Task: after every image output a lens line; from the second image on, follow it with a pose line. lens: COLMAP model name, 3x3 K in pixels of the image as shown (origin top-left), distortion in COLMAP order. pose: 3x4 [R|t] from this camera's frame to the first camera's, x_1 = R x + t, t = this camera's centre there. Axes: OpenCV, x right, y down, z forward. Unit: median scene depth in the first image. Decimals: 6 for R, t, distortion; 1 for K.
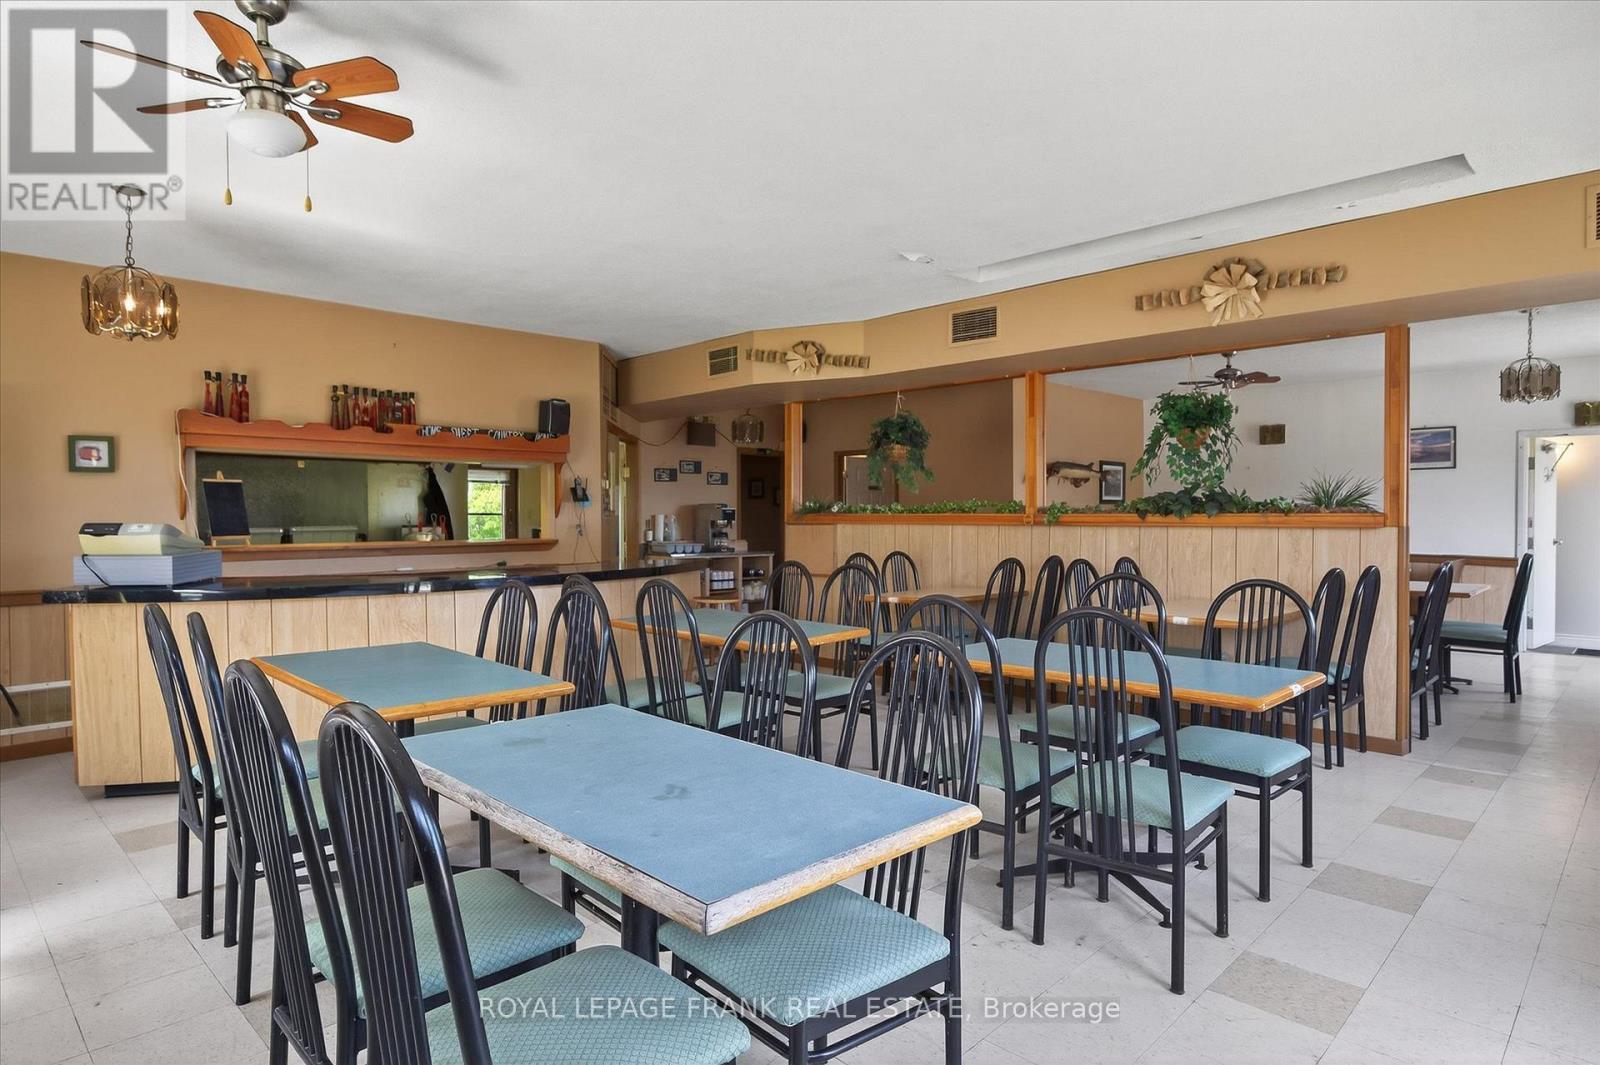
lens RADIAL K [[894.0, 0, 804.6], [0, 894.0, 530.6], [0, 0, 1]] dist [-0.011545, 0.008014]
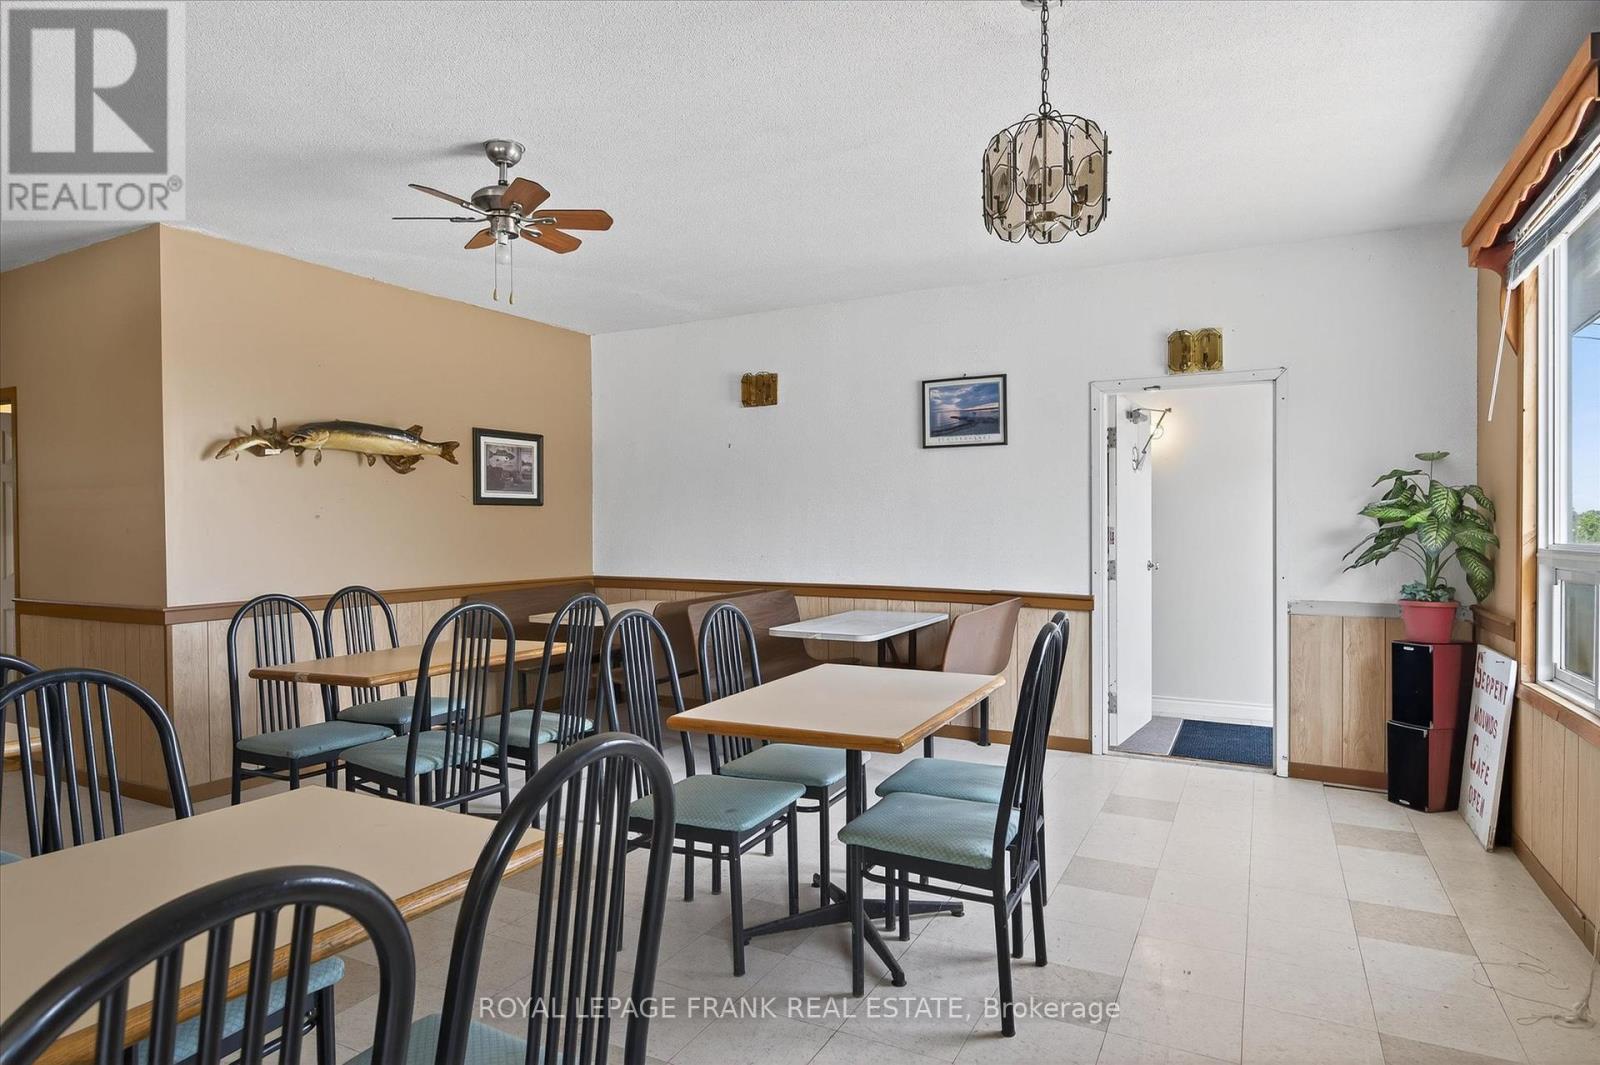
lens RADIAL K [[894.0, 0, 801.9], [0, 894.0, 530.2], [0, 0, 1]] dist [-0.011545, 0.008014]
pose [[0.955590, -0.003164, 0.294681, 0.422793], [0.005495, 0.999960, -0.007082, -0.009447], [-0.294647, 0.008386, 0.955569, 0.468715]]
